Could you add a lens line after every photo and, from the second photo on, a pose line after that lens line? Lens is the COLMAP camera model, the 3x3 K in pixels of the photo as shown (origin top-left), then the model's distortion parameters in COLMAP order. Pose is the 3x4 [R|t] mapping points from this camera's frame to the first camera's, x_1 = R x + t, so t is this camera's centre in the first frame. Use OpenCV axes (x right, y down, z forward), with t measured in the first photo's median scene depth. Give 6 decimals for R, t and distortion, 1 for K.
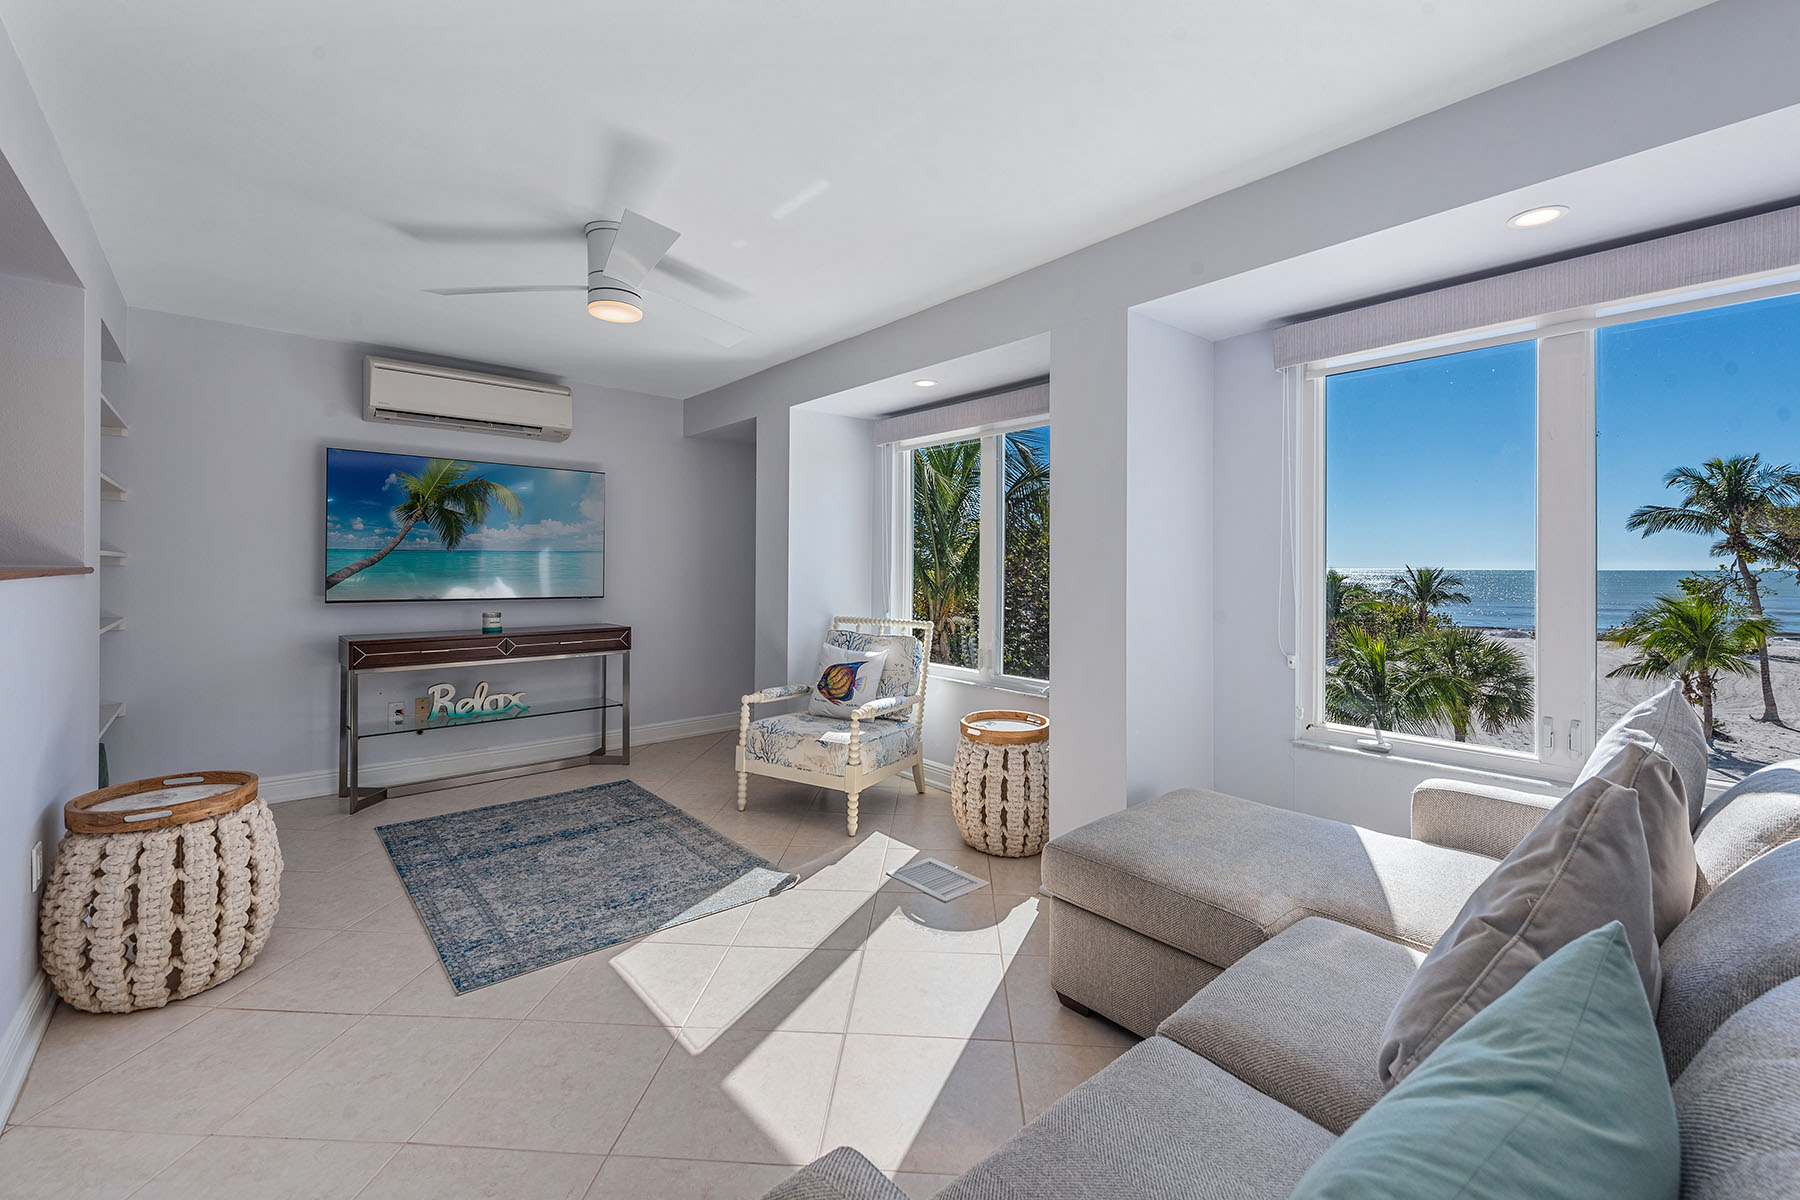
lens RADIAL K [[745.0, 0, 901.8], [0, 745.0, 568.6], [0, 0, 1]] dist [0.002985, 0.000370]
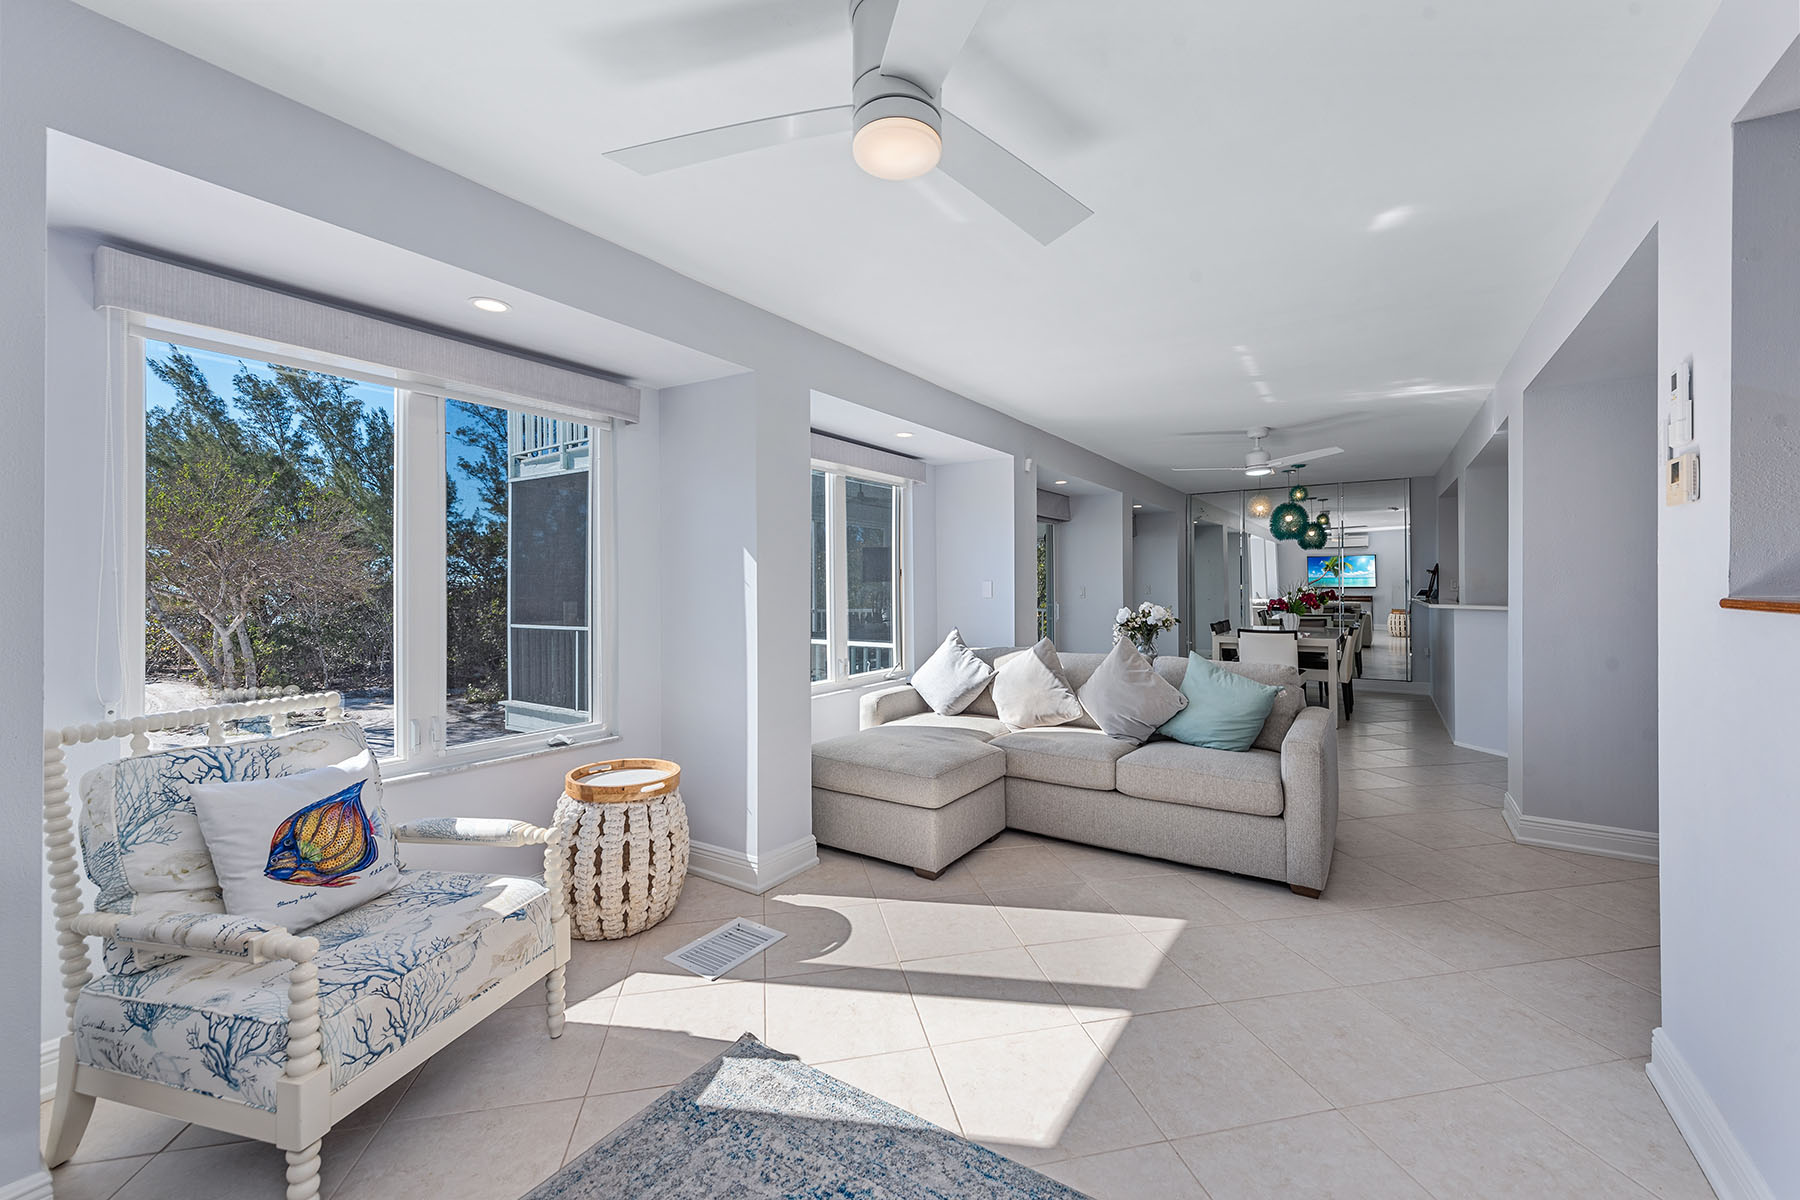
lens RADIAL K [[718.5, 0, 913.4], [0, 718.5, 570.6], [0, 0, 1]] dist [0.021977, -0.011775]
pose [[-0.267072, 0.011394, 0.963609, -0.566718], [0.004422, 0.999934, -0.010597, -0.010314], [-0.963666, 0.001431, -0.267105, 0.695145]]
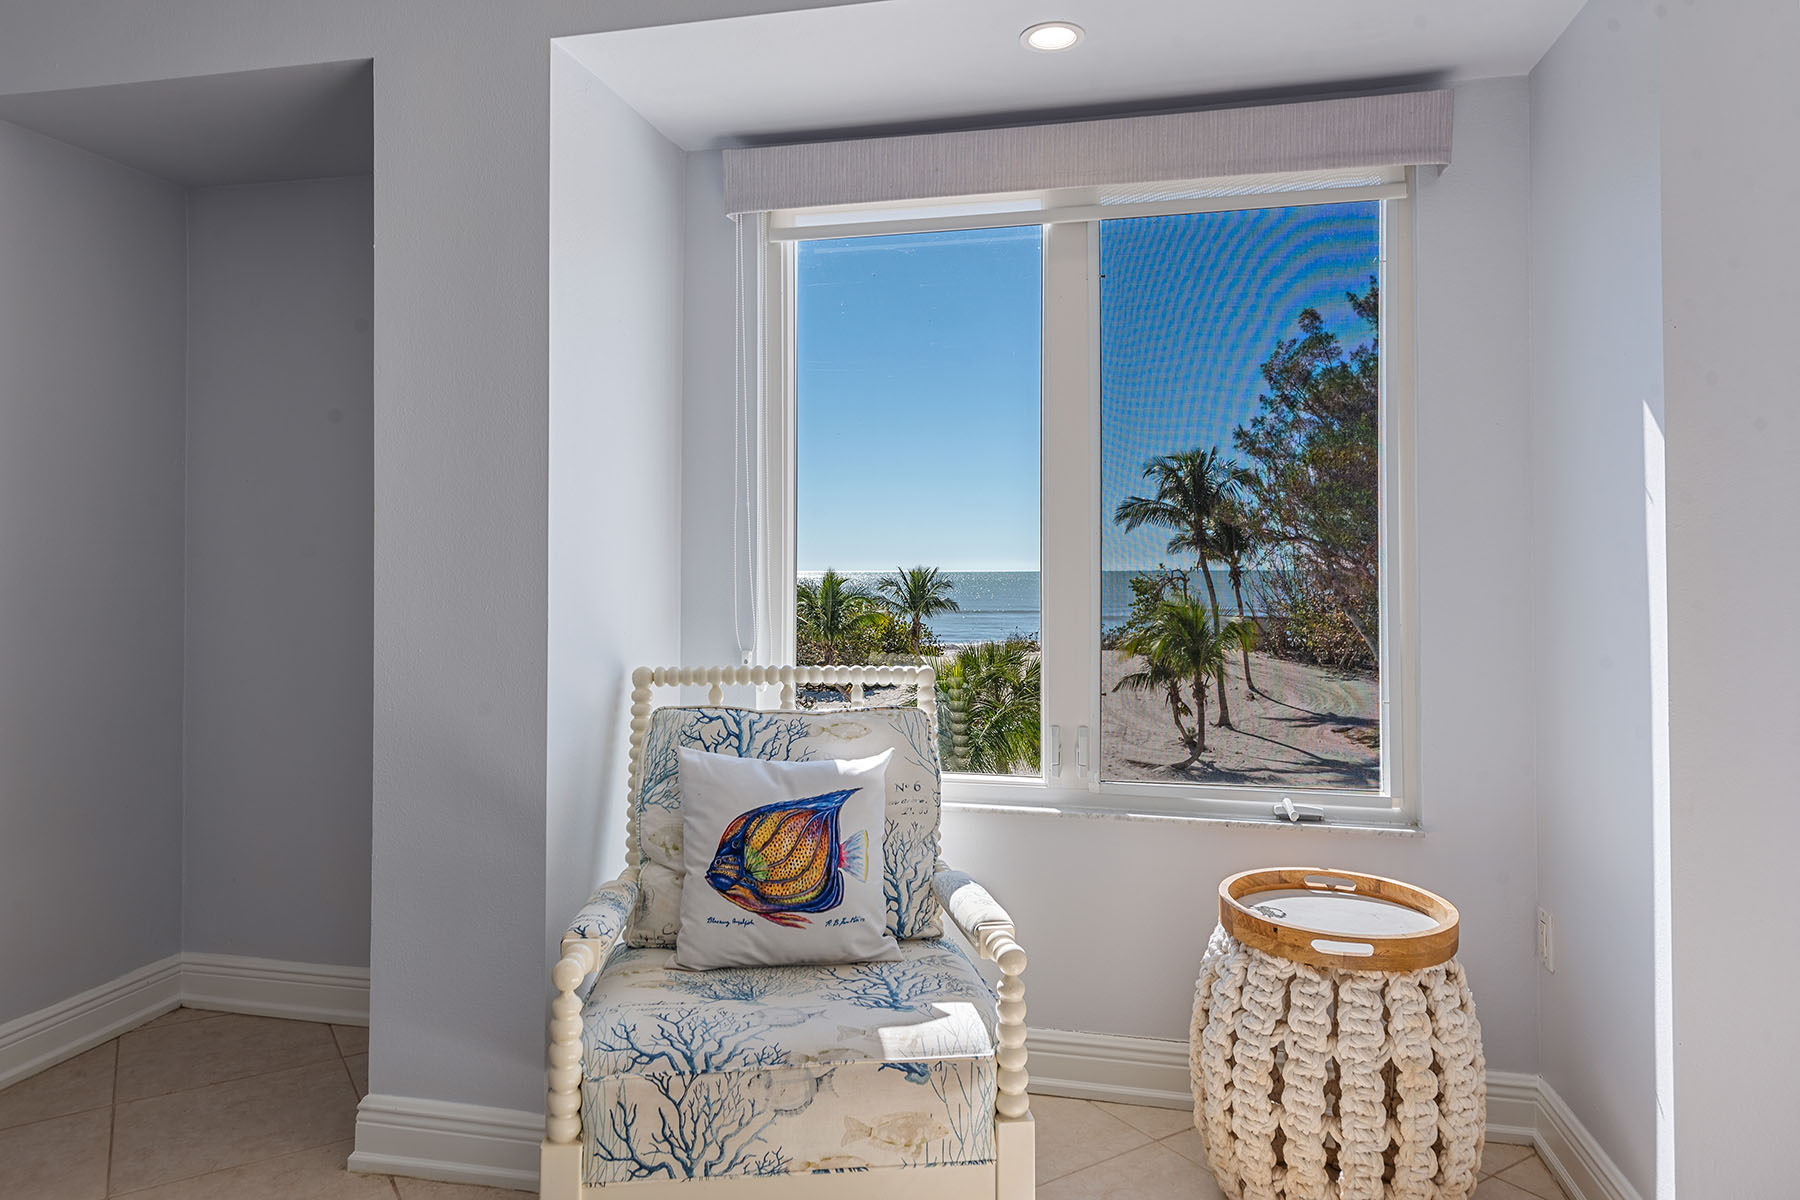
lens RADIAL K [[1140.4, 0, 899.5], [0, 1140.4, 563.1], [0, 0, 1]] dist [0.006893, 0.000997]
pose [[0.805745, -0.002412, 0.592258, -0.318362], [0.008056, 0.999944, -0.006887, 0.019229], [-0.592208, 0.010320, 0.805719, 0.494960]]
